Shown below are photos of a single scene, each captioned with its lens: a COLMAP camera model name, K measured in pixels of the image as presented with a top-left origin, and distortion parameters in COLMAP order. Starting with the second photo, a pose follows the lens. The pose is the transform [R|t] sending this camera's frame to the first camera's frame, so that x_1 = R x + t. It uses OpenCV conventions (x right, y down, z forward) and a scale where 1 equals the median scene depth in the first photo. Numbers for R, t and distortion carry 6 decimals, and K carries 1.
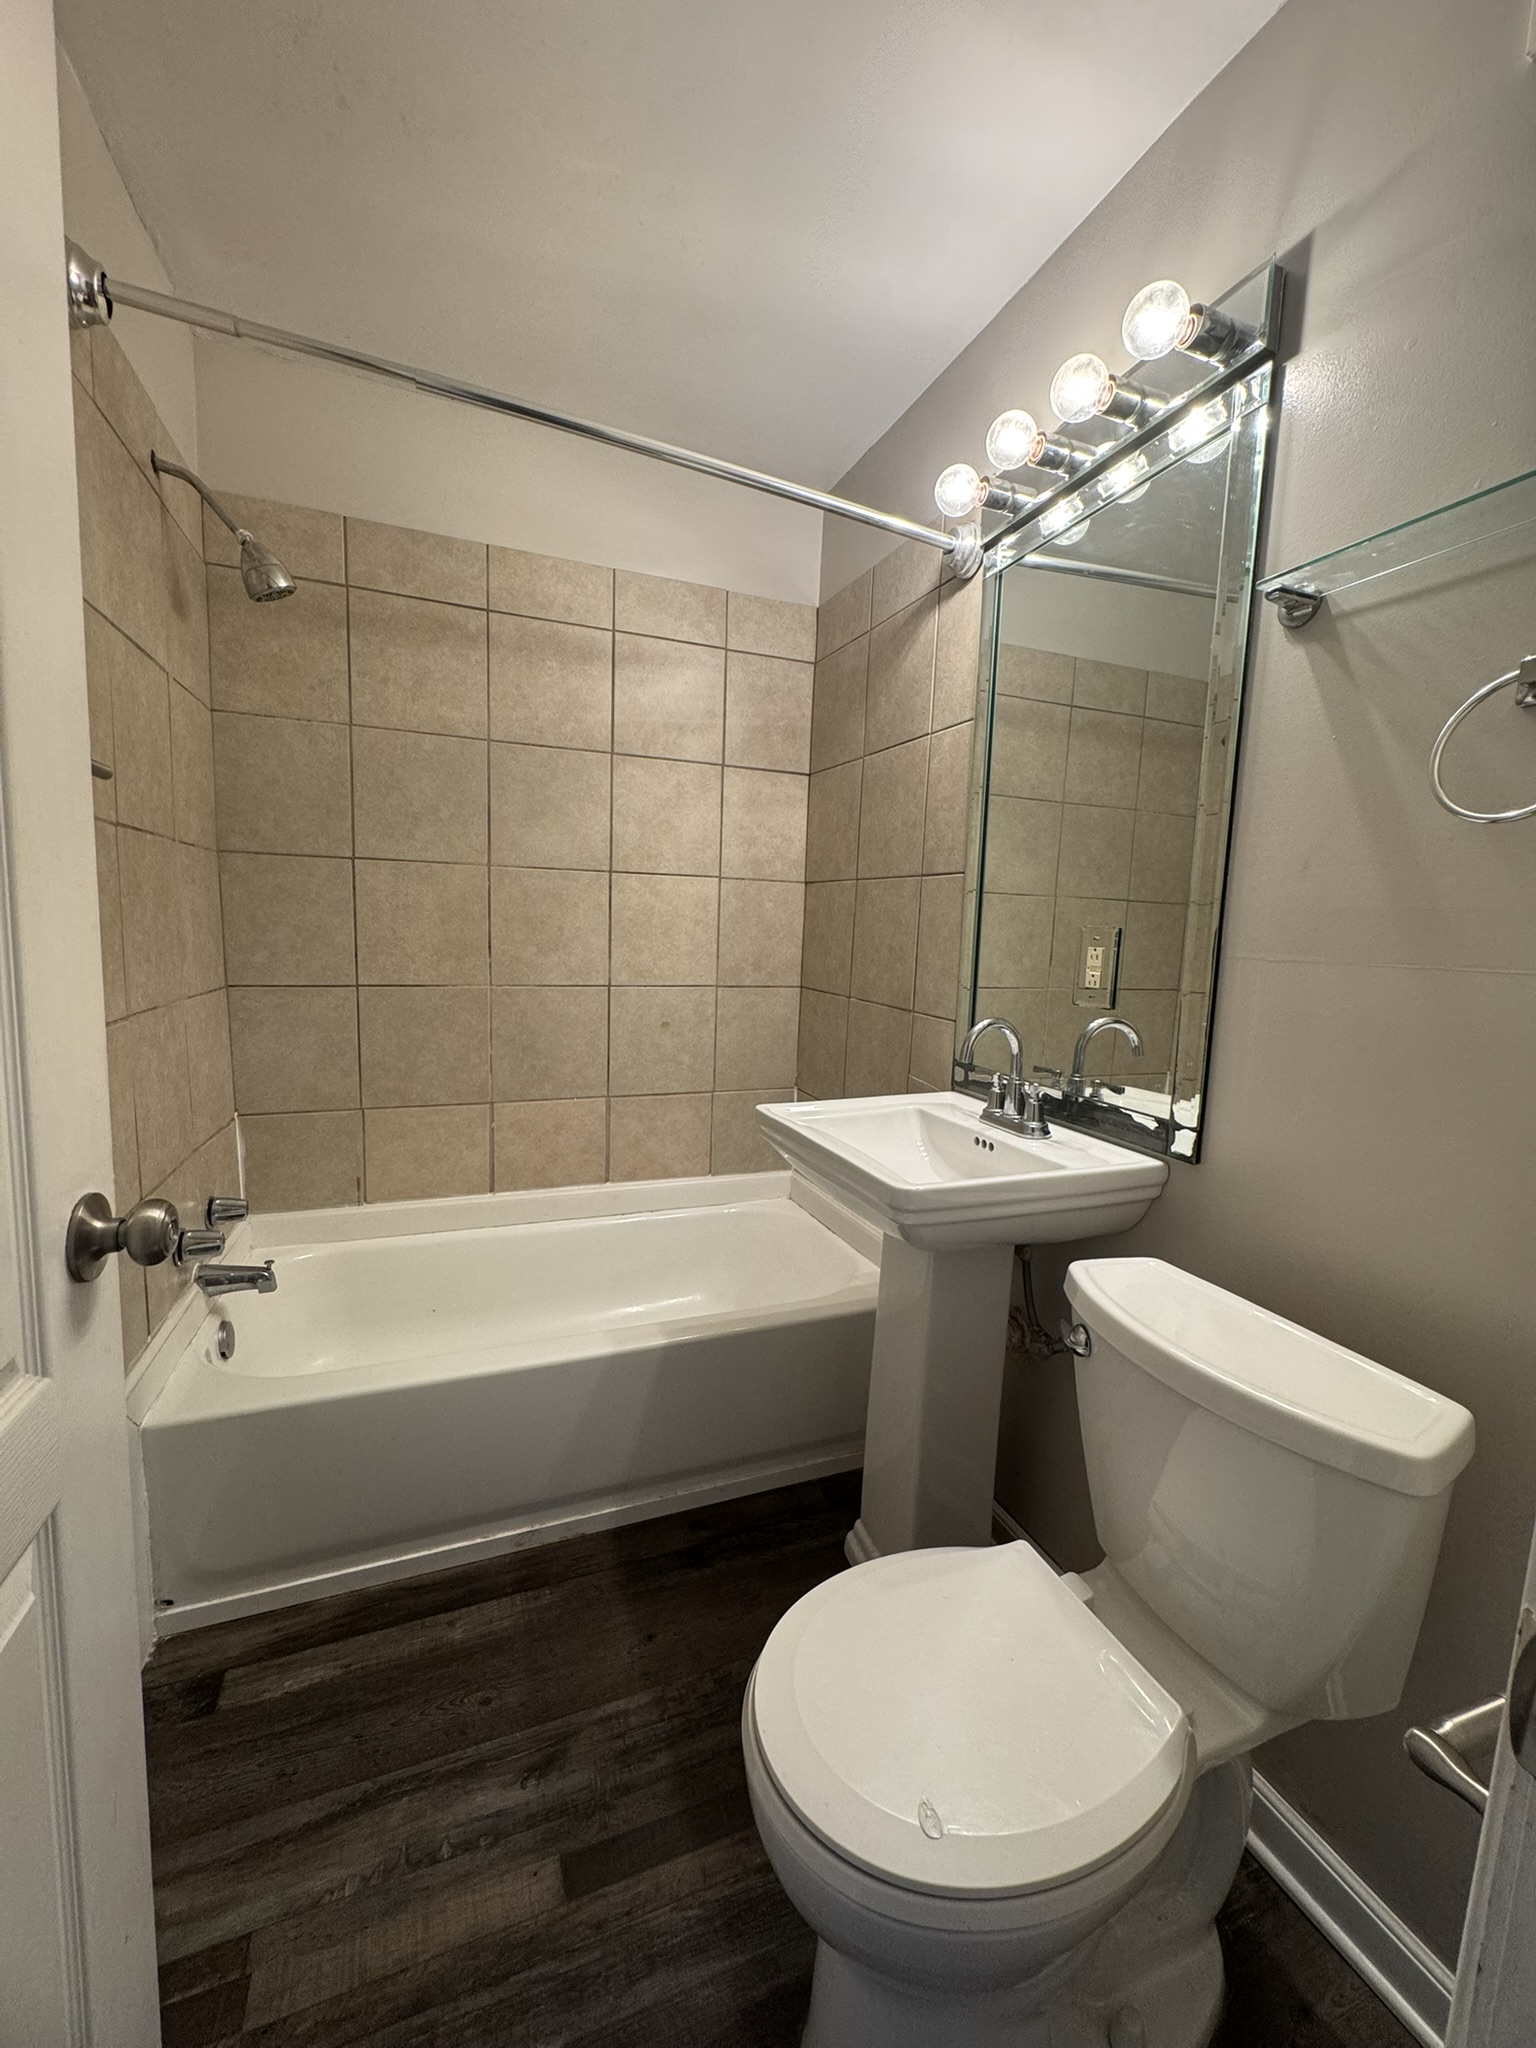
lens RADIAL K [[819.6, 0, 768.0], [0, 819.6, 1024.0], [0, 0, 1]] dist [-0.003360, -0.000114]
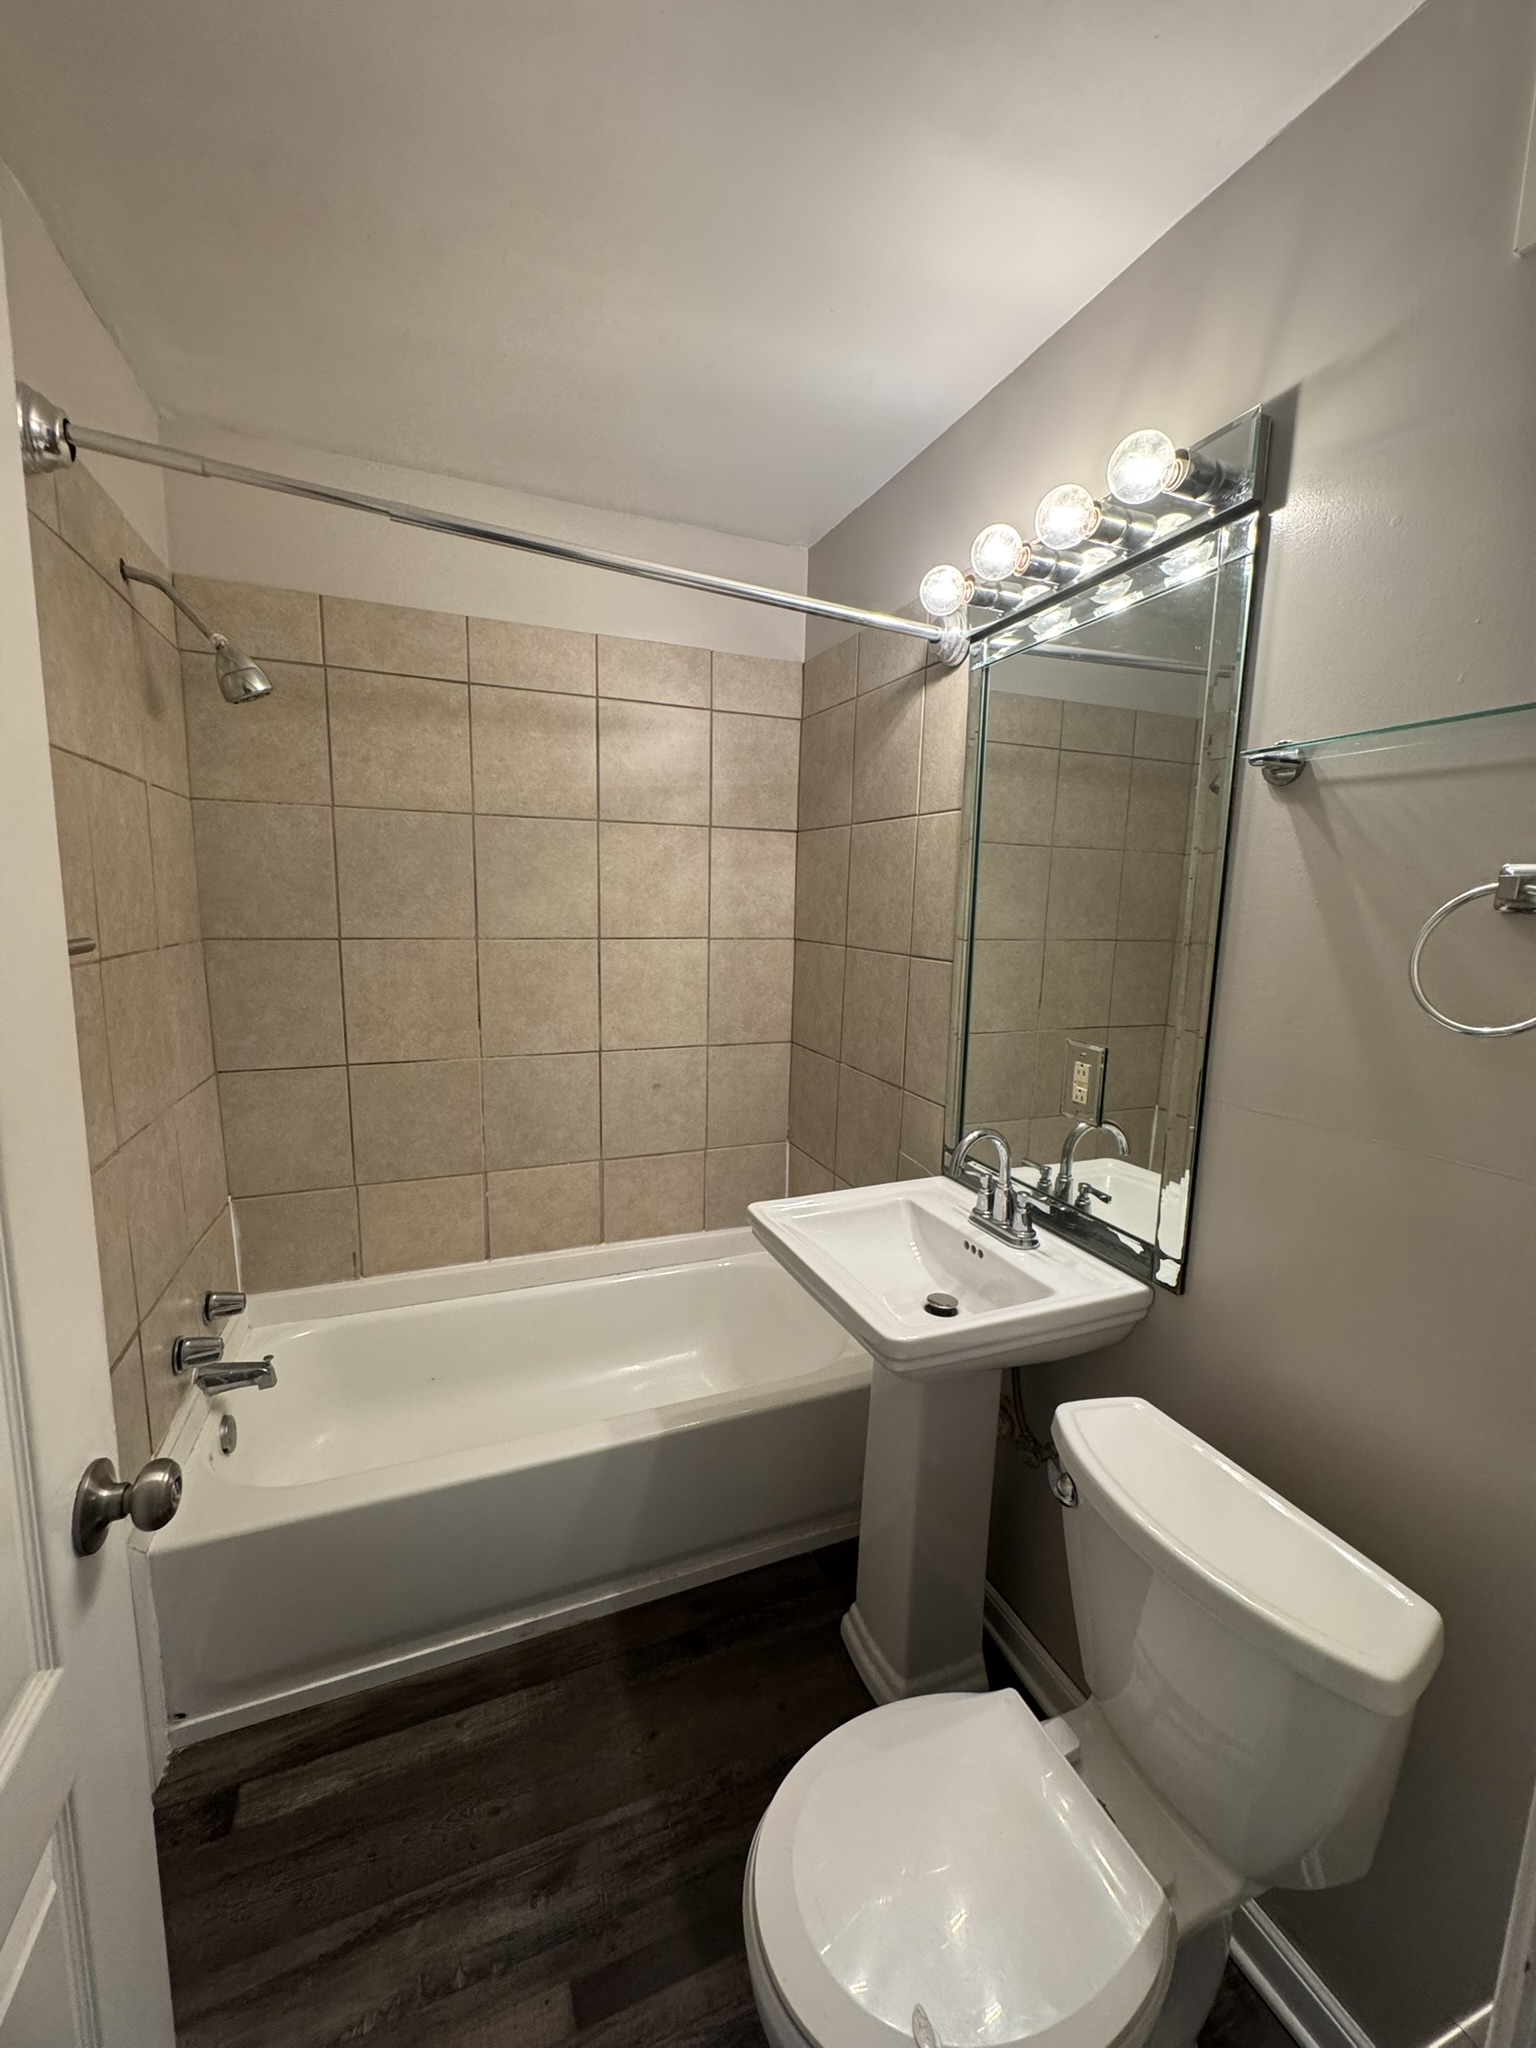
lens RADIAL K [[819.6, 0, 768.0], [0, 819.6, 1024.0], [0, 0, 1]] dist [-0.003360, -0.000114]
pose [[0.999852, -0.014233, 0.009668, 0.003258], [0.013931, 0.999433, 0.030654, -0.155264], [-0.010099, -0.030515, 0.999483, -0.002777]]
